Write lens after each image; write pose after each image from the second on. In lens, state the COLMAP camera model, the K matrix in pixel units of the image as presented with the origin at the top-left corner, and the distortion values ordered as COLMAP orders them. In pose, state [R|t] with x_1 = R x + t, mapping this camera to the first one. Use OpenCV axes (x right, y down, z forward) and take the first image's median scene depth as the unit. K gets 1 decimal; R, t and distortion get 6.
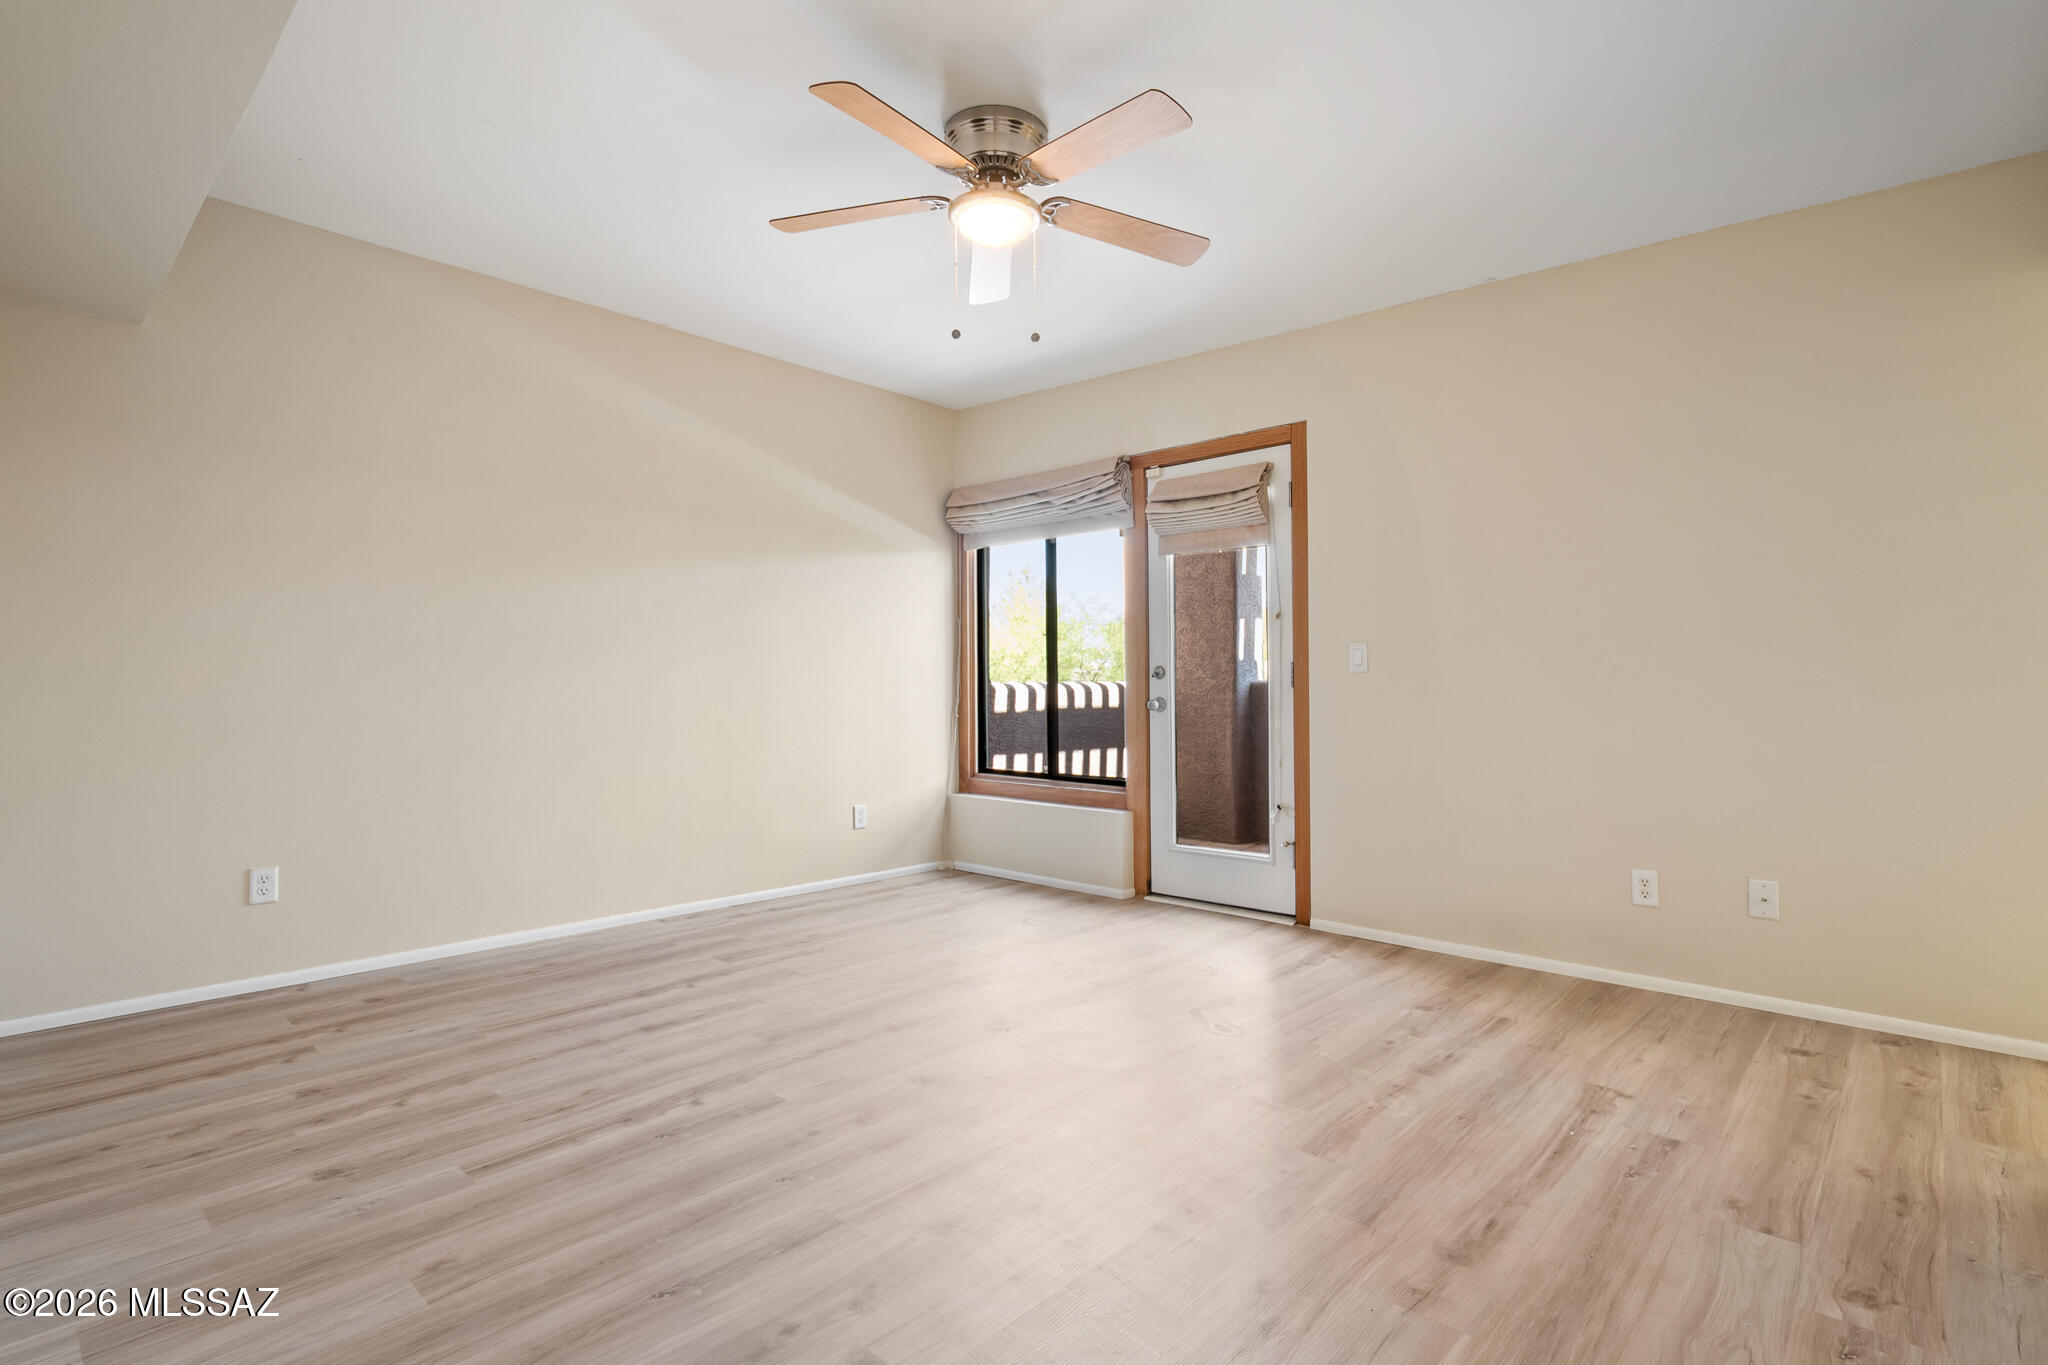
lens RADIAL K [[976.5, 0, 1035.8], [0, 976.5, 679.5], [0, 0, 1]] dist [0.002675, 0.000342]
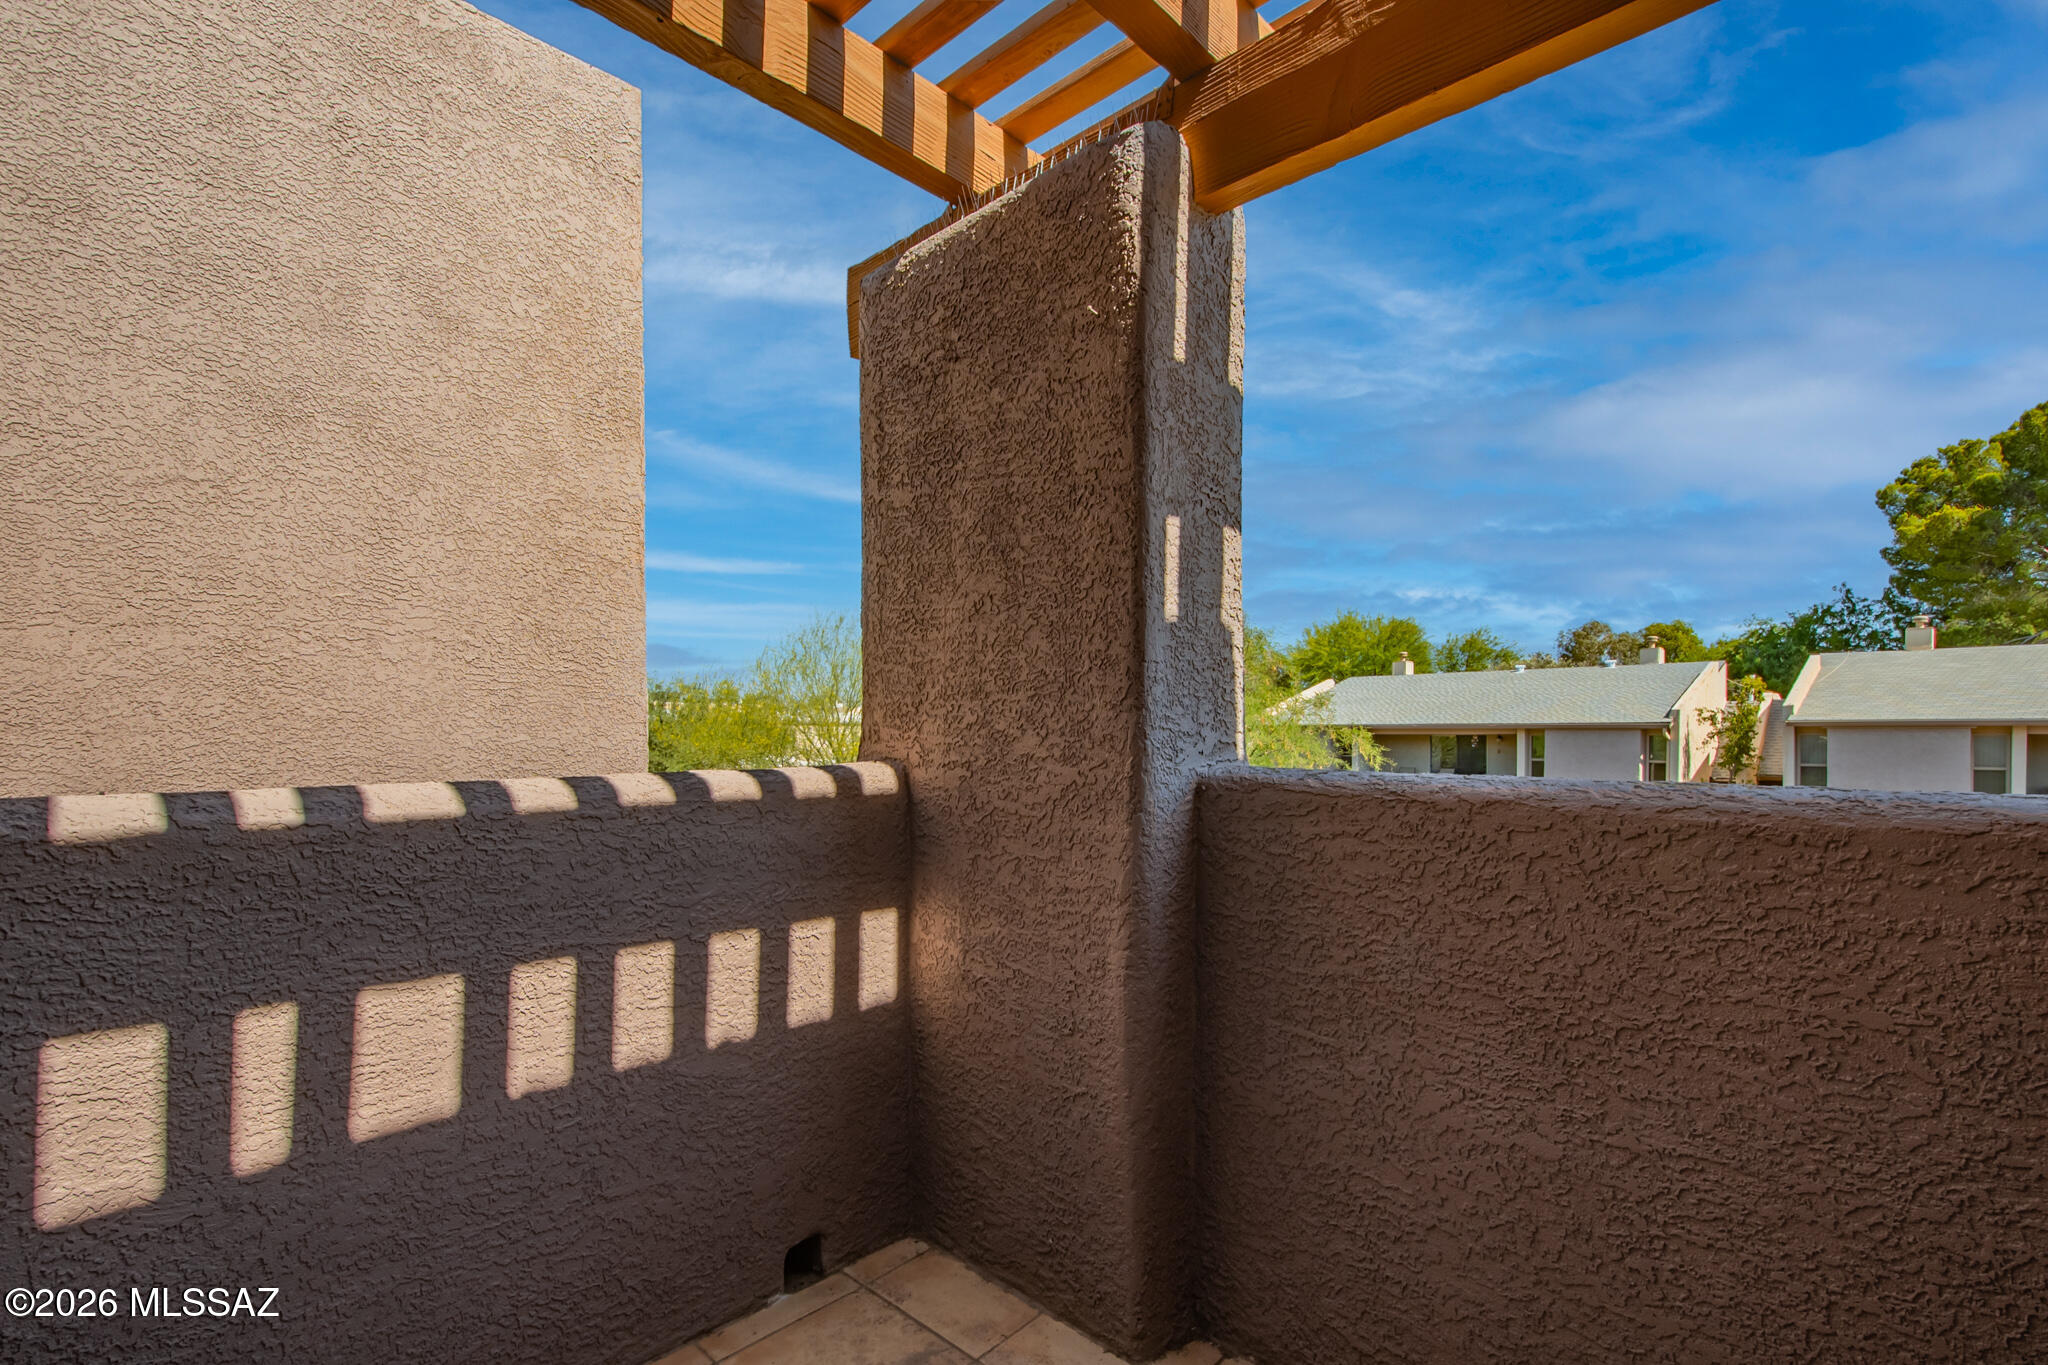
lens RADIAL K [[905.0, 0, 1075.3], [0, 905.0, 746.4], [0, 0, 1]] dist [0.001340, 0.001473]
pose [[0.999516, 0.006978, 0.030312, 0.370931], [-0.007556, 0.999791, 0.018979, -0.023114], [-0.030173, -0.019199, 0.999360, 1.546115]]
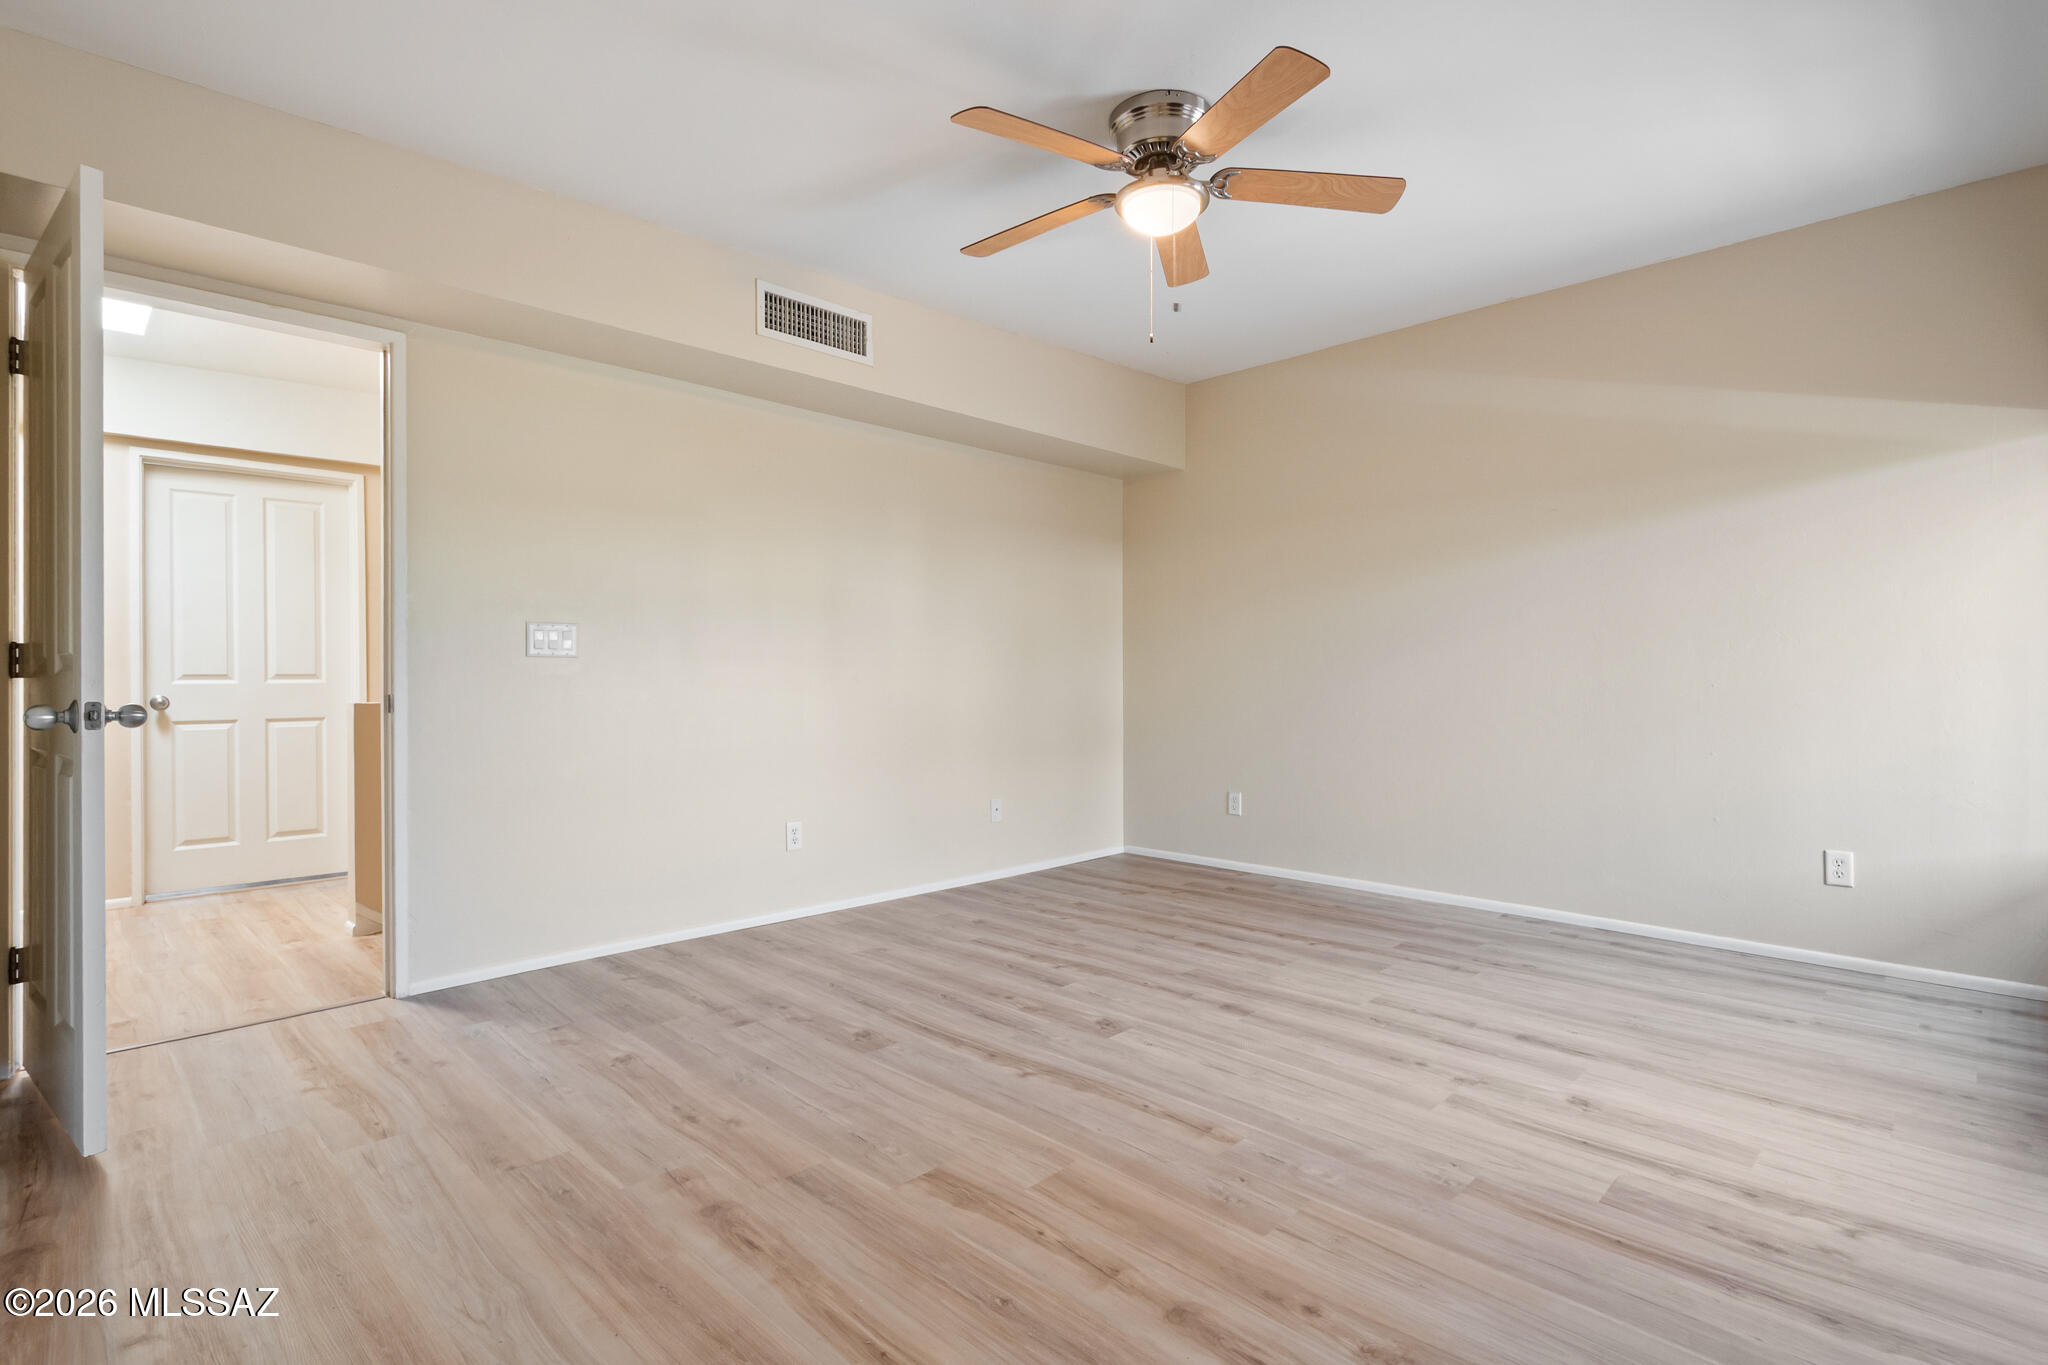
lens RADIAL K [[976.5, 0, 1038.2], [0, 976.5, 691.5], [0, 0, 1]] dist [0.002675, 0.000342]
pose [[-0.028123, 0.012538, -0.999526, 0.810558], [0.010863, 0.999866, 0.012236, 0.008567], [0.999545, -0.010514, -0.028256, 0.761020]]
